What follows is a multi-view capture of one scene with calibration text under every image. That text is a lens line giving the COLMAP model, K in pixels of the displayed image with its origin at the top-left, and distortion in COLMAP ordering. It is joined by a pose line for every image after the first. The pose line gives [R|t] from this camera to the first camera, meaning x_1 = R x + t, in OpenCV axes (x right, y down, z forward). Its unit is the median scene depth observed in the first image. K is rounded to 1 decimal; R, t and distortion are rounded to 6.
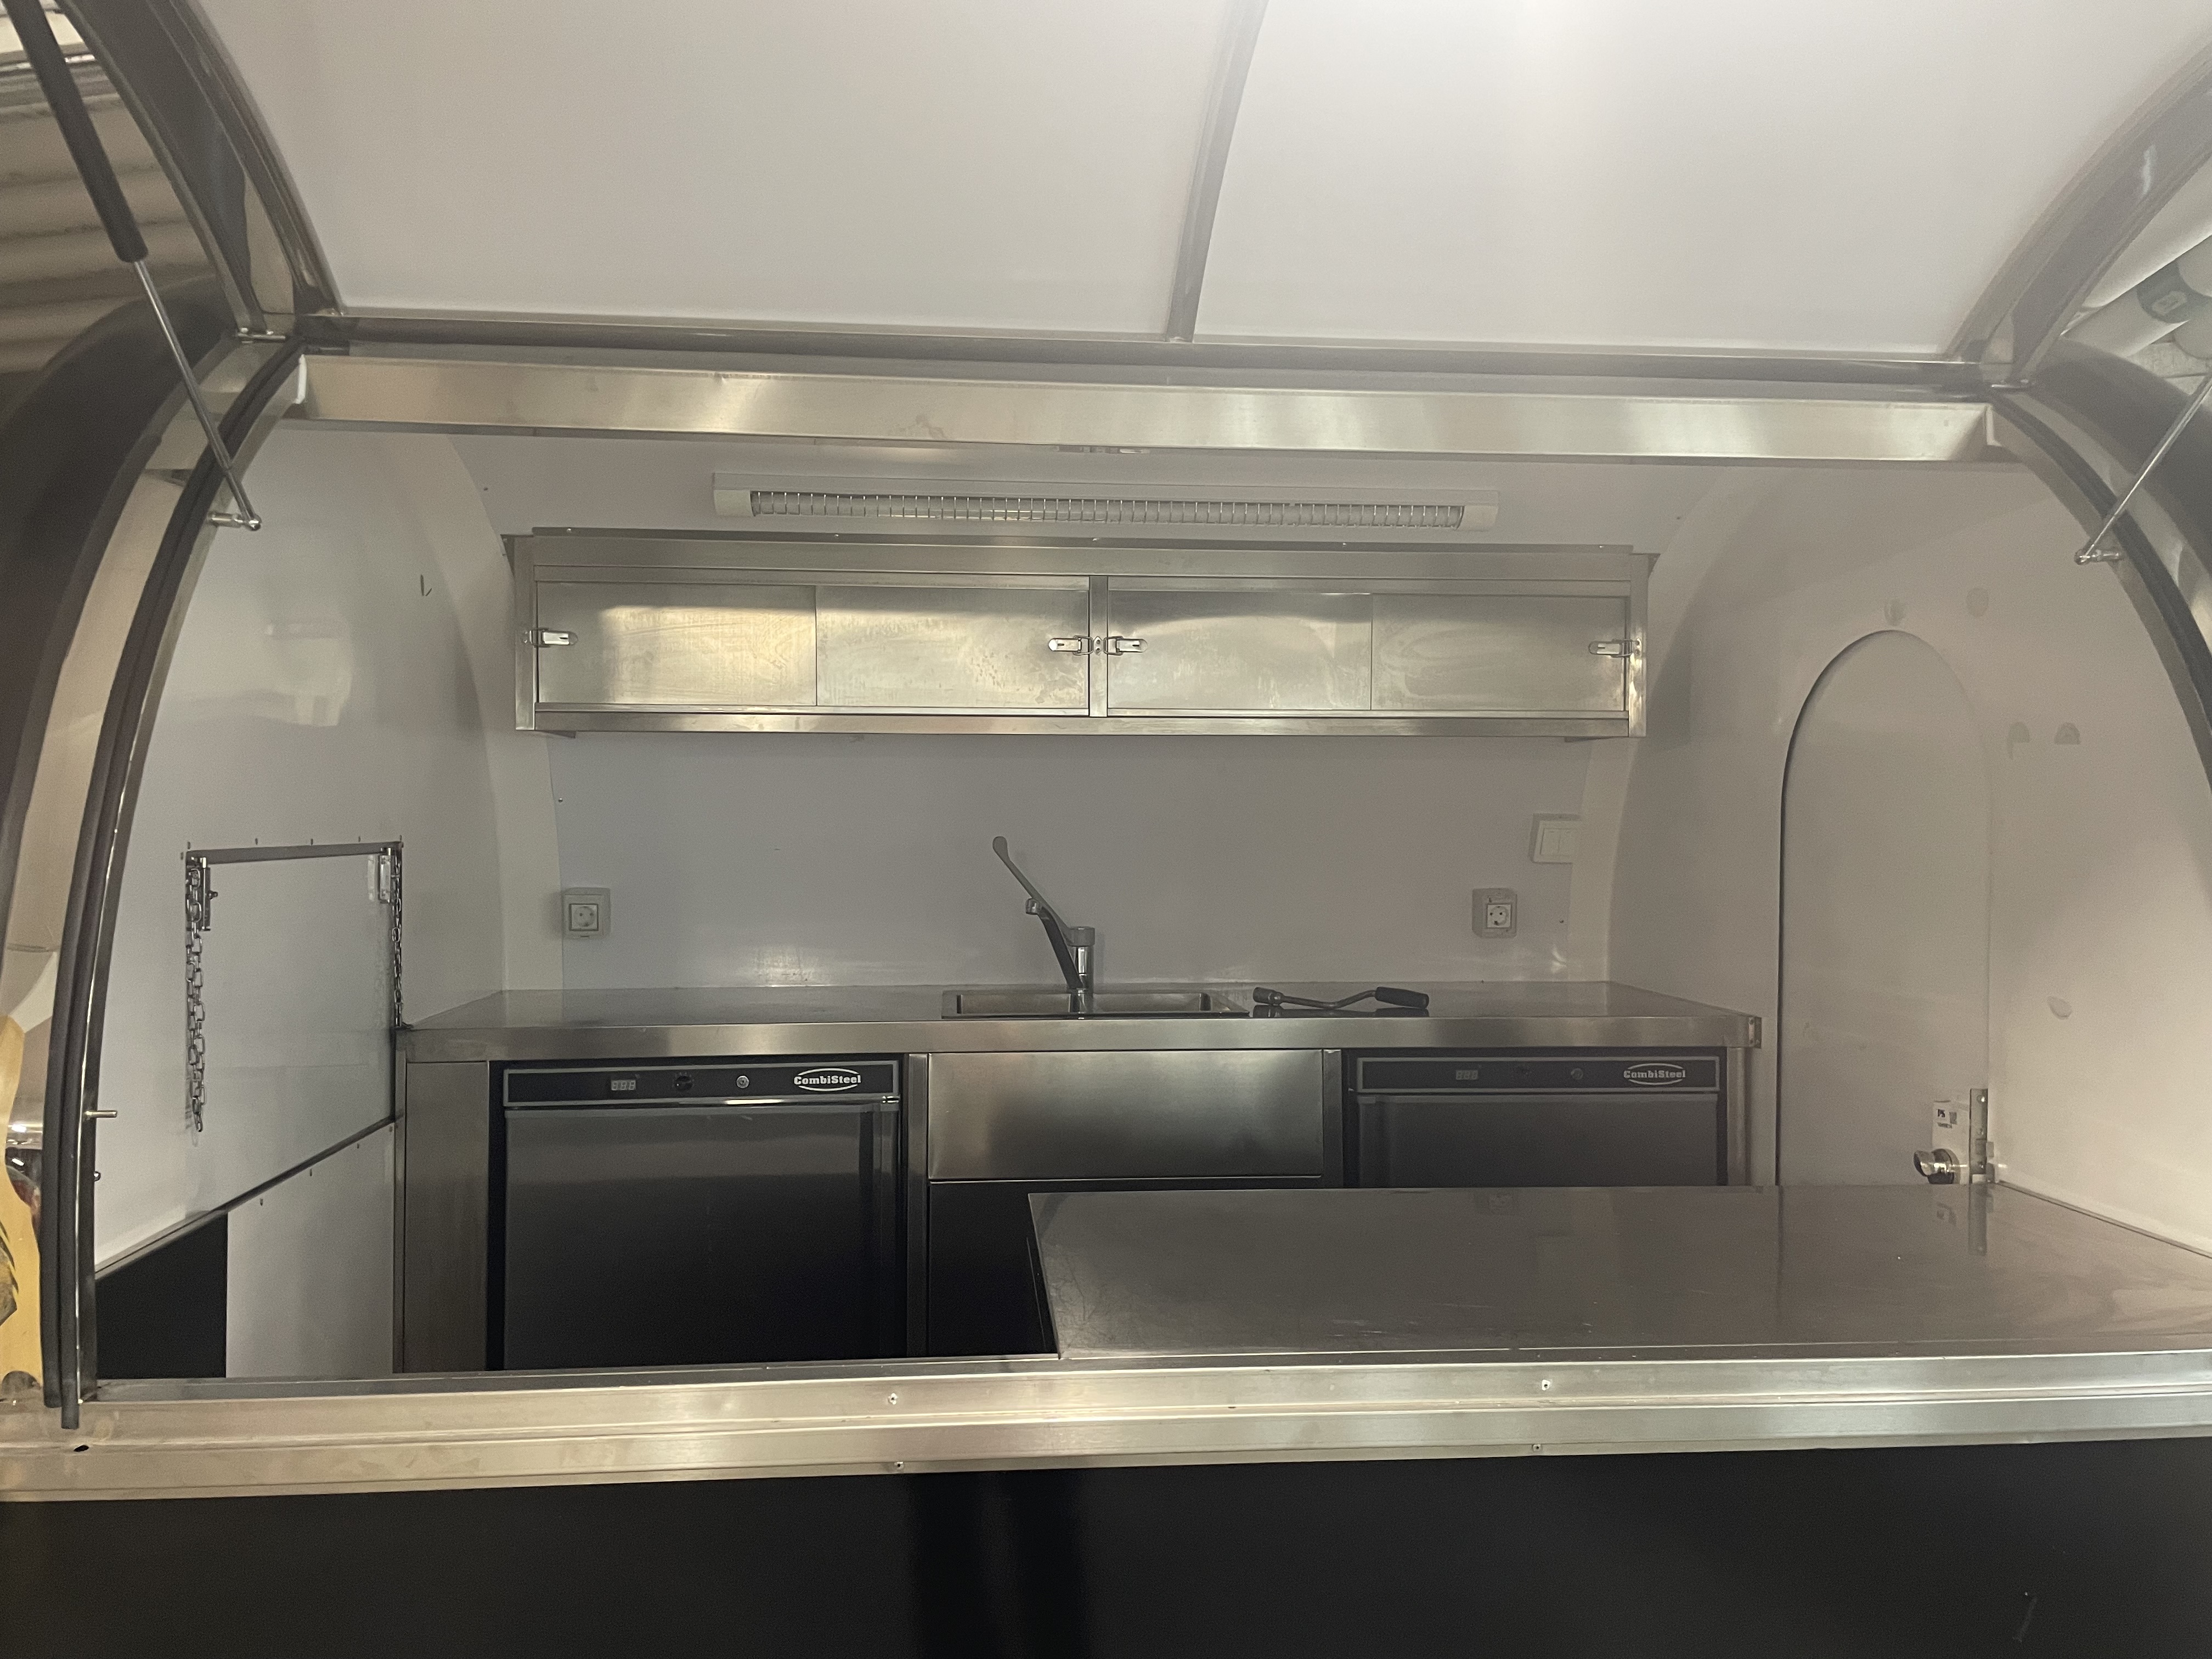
lens RADIAL K [[1653.8, 0, 1111.2], [0, 1653.8, 825.9], [0, 0, 1]] dist [0.110170, -0.166171]
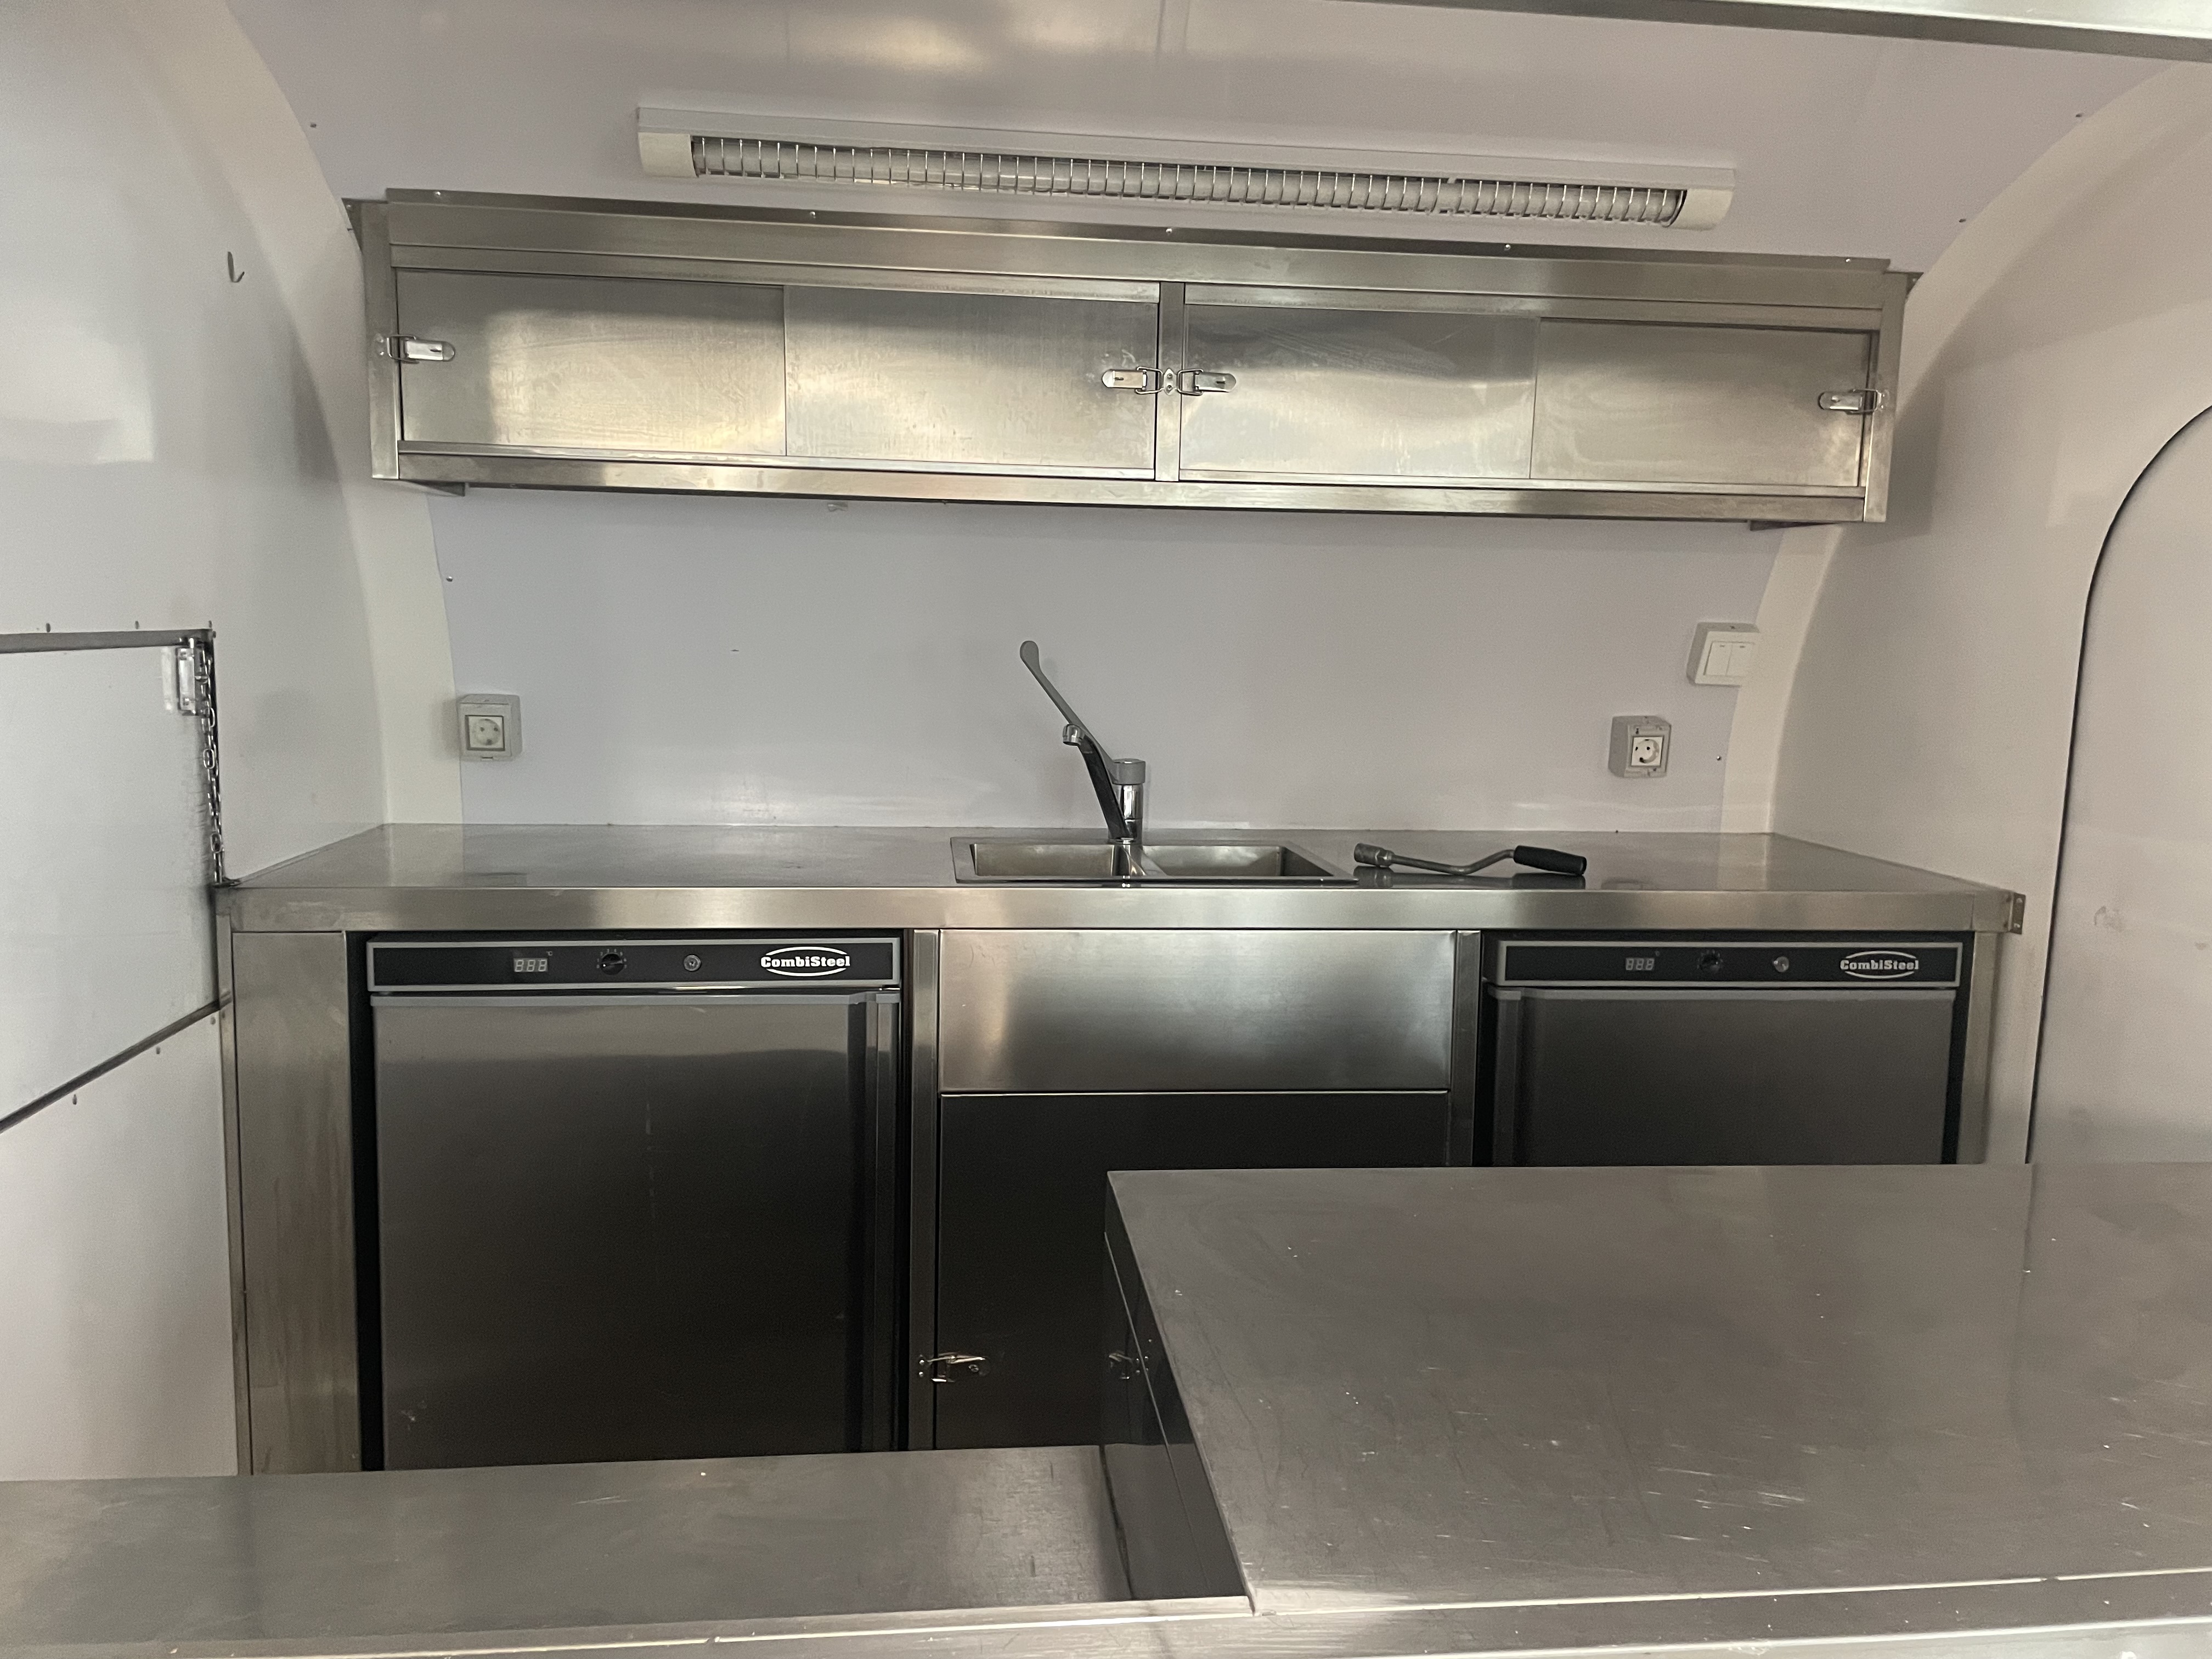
lens RADIAL K [[1653.8, 0, 1111.2], [0, 1653.8, 825.9], [0, 0, 1]] dist [0.110170, -0.166171]
pose [[0.999601, 0.017019, 0.022523, -0.048292], [-0.019574, 0.992754, 0.118561, -0.000189], [-0.020342, -0.118955, 0.992691, 0.247966]]
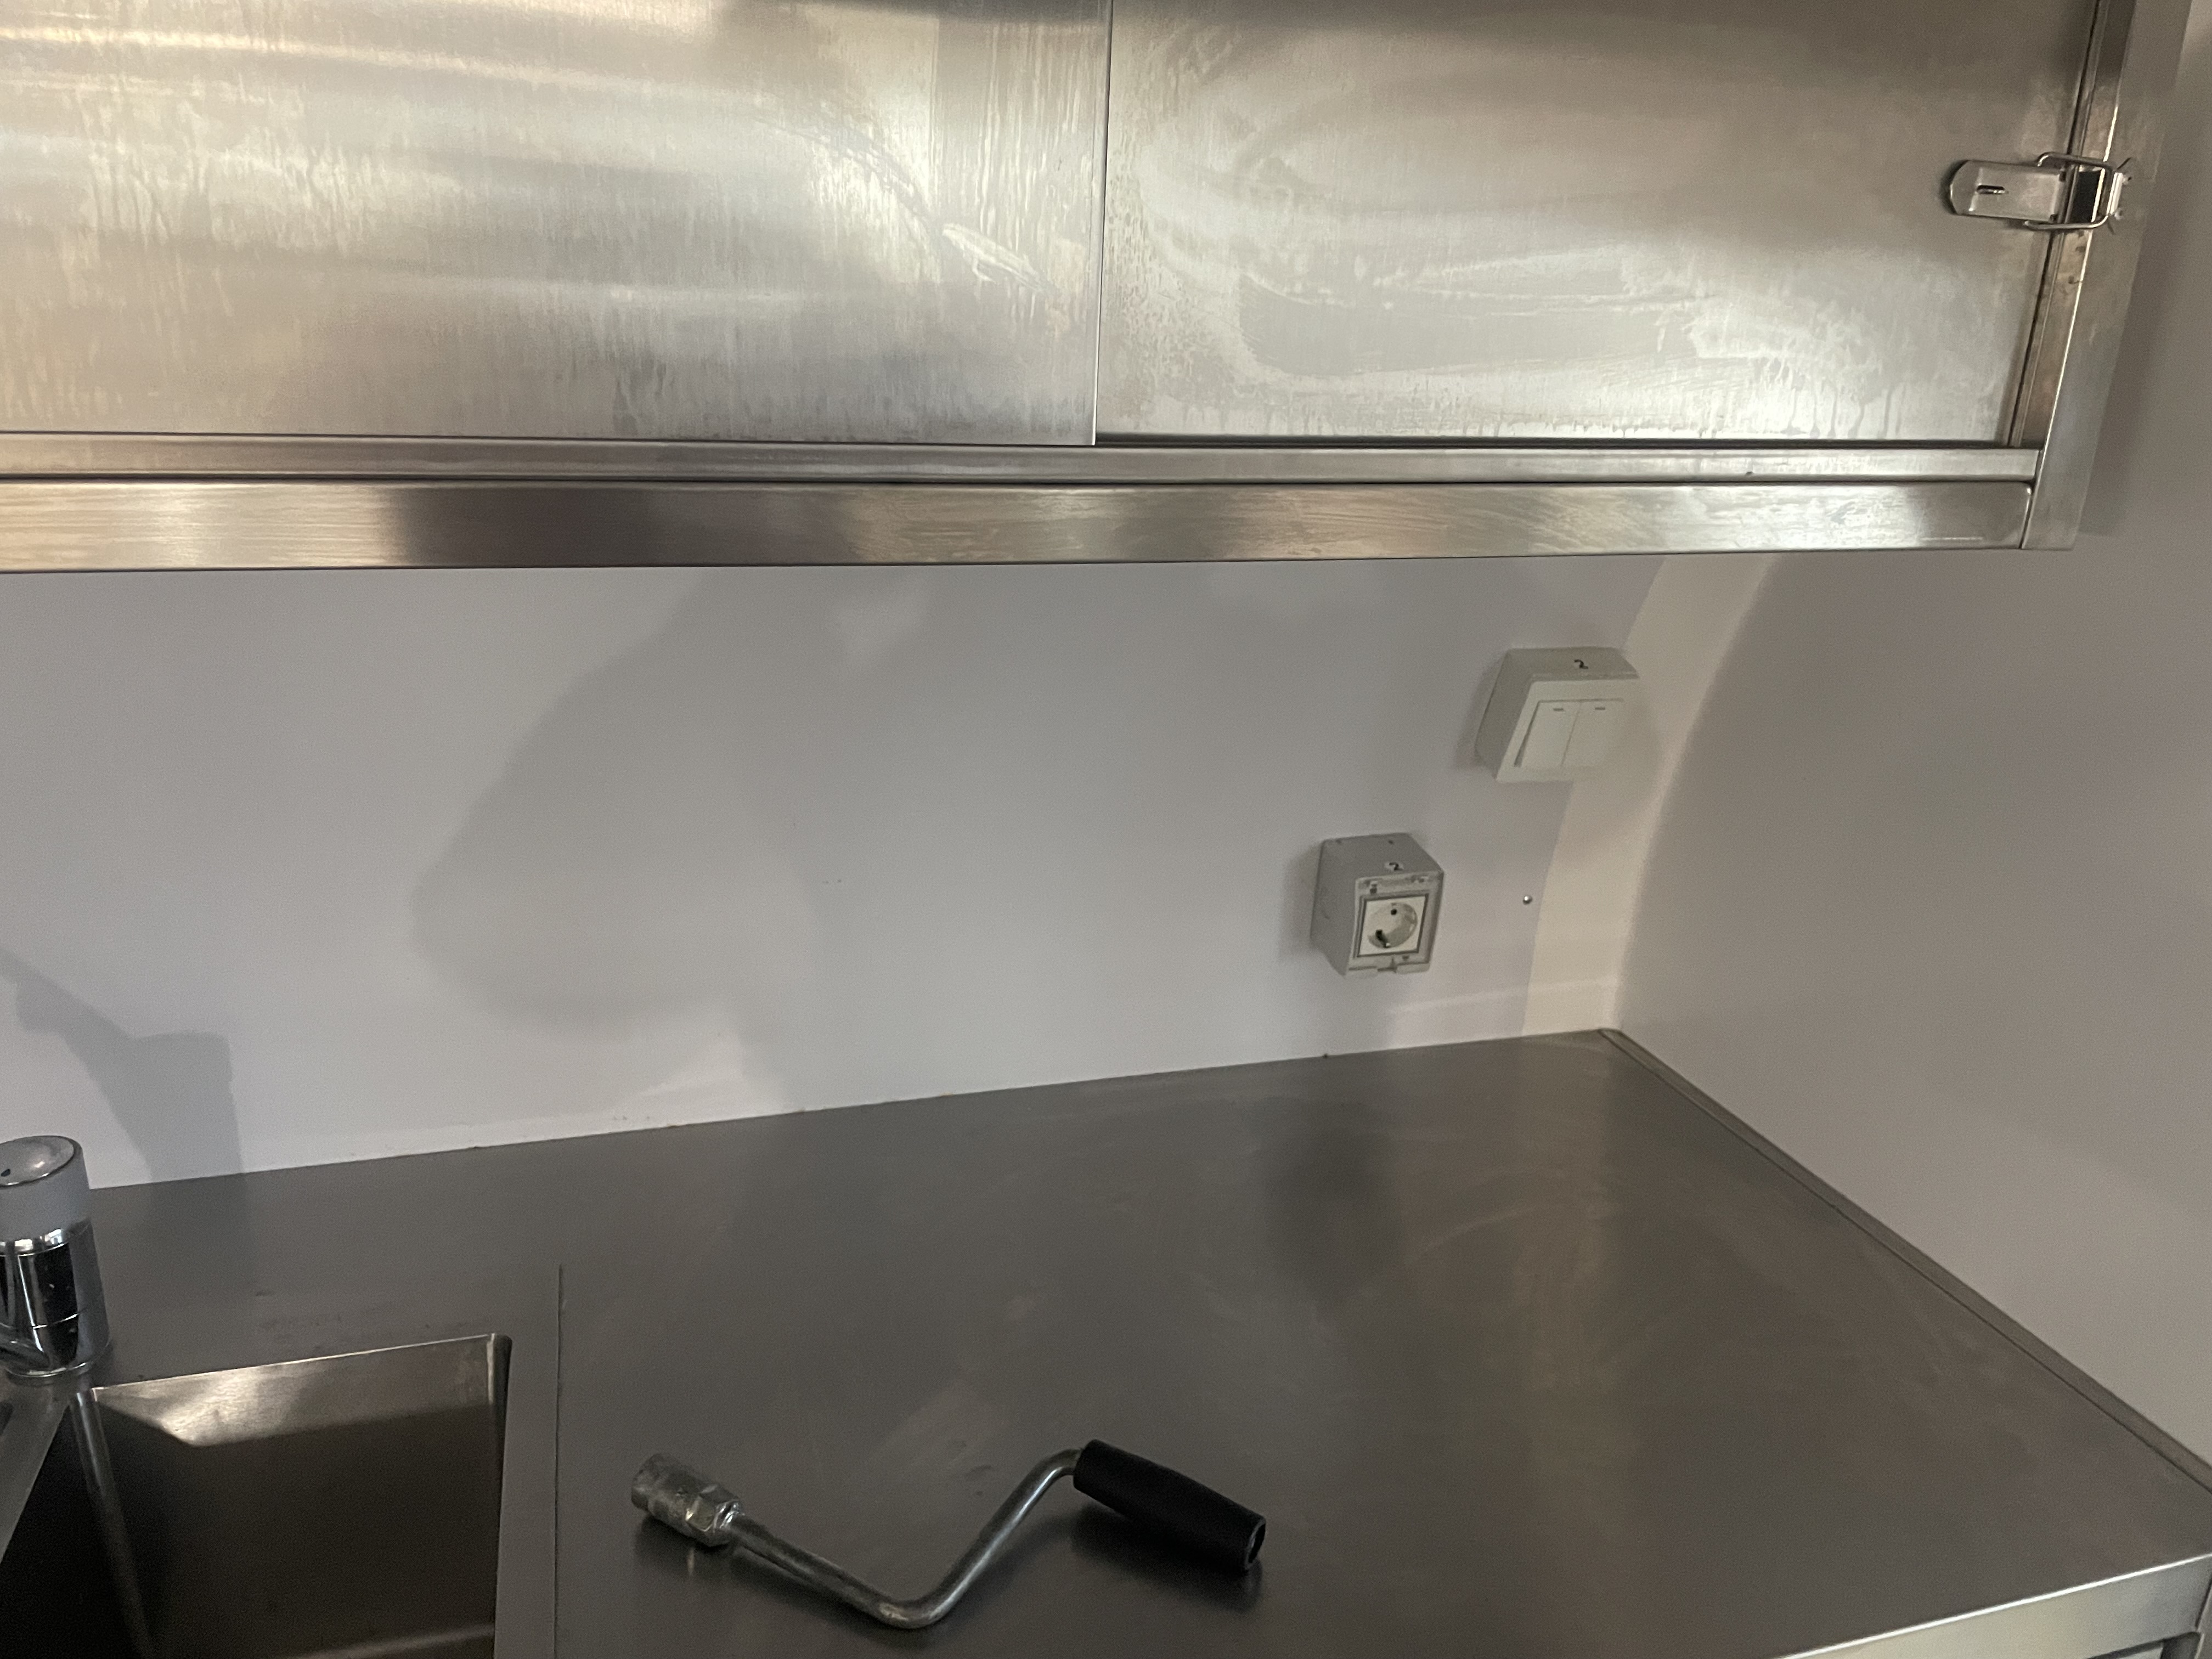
lens RADIAL K [[1653.8, 0, 1111.2], [0, 1653.8, 825.9], [0, 0, 1]] dist [0.110170, -0.166171]
pose [[0.977730, -0.035387, 0.206863, 0.116022], [-0.032511, 0.948245, 0.315871, -0.096642], [-0.207335, -0.315562, 0.925977, 0.811286]]
